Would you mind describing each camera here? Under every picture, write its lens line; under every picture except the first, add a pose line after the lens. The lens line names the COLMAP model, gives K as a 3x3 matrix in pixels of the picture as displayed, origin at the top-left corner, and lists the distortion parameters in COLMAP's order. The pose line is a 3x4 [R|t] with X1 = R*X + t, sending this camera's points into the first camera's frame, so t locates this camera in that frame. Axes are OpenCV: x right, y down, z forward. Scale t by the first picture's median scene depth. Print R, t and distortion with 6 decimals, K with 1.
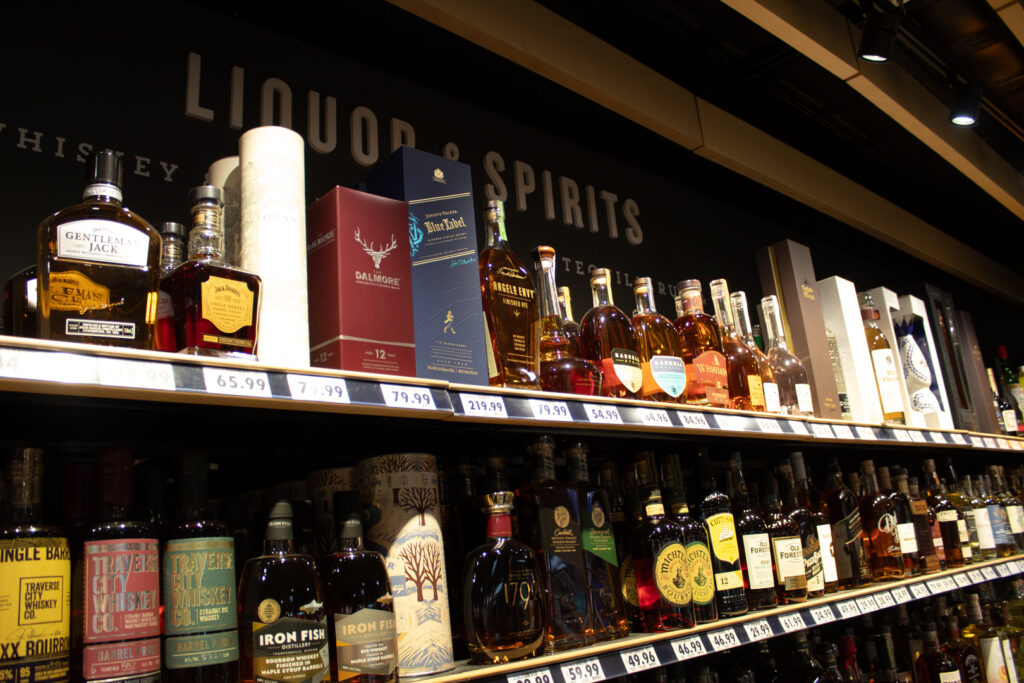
lens RADIAL K [[819.1, 0, 512.0], [0, 819.1, 341.5], [0, 0, 1]] dist [-0.142643, 0.123658]
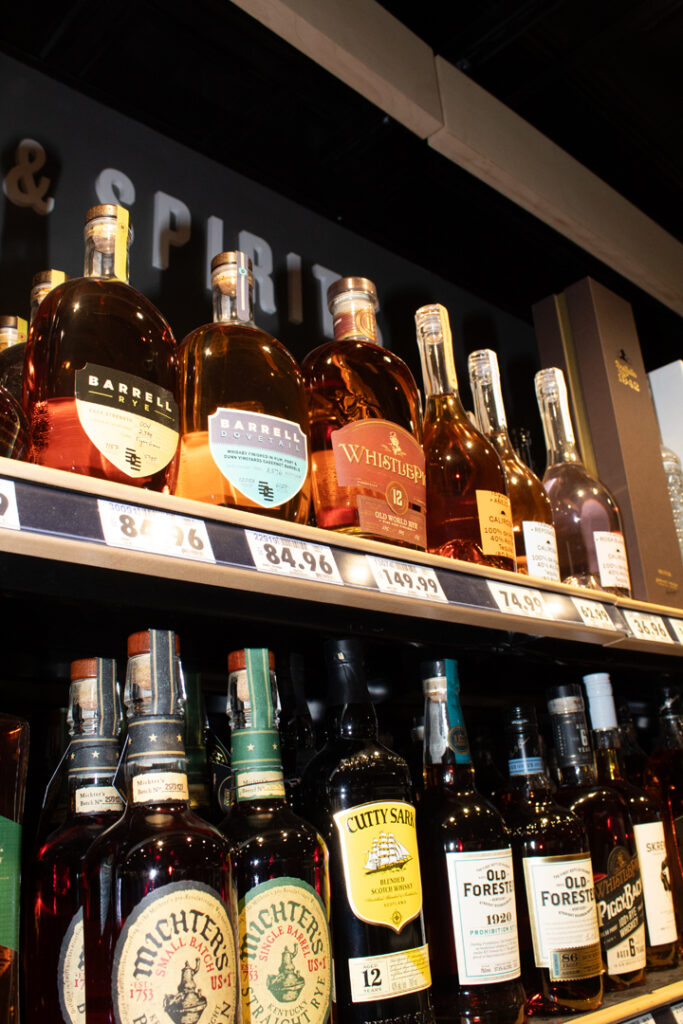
lens RADIAL K [[950.1, 0, 341.5], [0, 950.1, 512.0], [0, 0, 1]] dist [-0.190133, 0.221235]
pose [[0.999460, 0.028289, 0.016719, 0.212576], [-0.027130, 0.997460, -0.065864, 0.093085], [-0.018540, 0.065375, 0.997689, 0.489025]]
